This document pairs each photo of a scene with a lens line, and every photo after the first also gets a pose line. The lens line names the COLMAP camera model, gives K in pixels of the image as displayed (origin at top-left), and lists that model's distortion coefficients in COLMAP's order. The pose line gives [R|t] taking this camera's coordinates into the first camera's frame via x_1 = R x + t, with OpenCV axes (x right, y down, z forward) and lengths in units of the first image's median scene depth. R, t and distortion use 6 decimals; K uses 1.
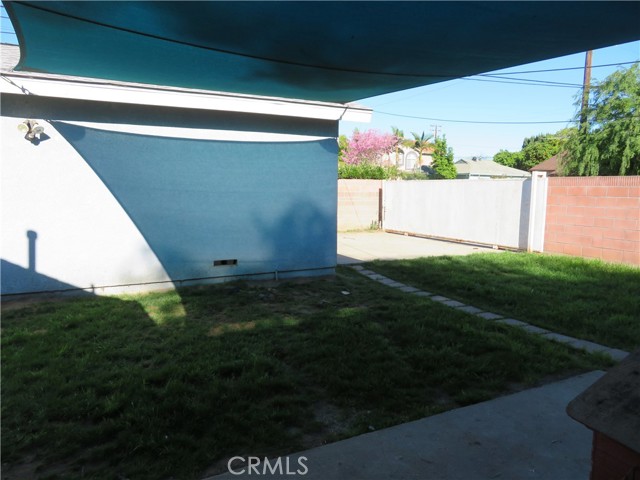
lens RADIAL K [[463.3, 0, 316.6], [0, 463.3, 239.7], [0, 0, 1]] dist [-0.004704, -0.006218]
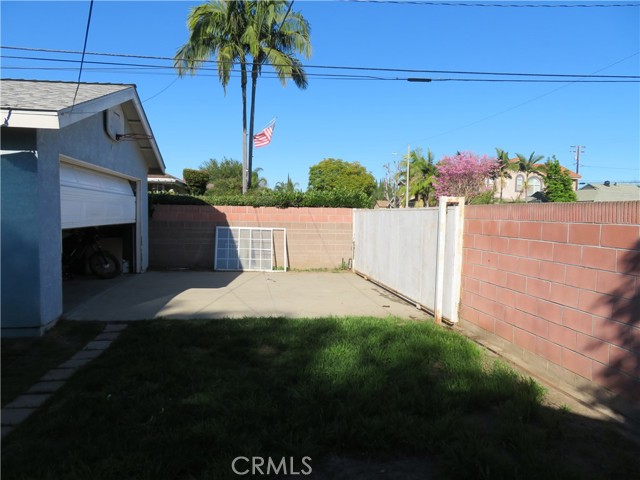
lens RADIAL K [[463.3, 0, 320.7], [0, 463.3, 239.7], [0, 0, 1]] dist [-0.004704, -0.006218]
pose [[0.951222, 0.025111, -0.307484, 0.128016], [-0.043486, 0.997644, -0.053055, -0.011163], [0.305427, 0.063839, 0.950073, 0.082343]]
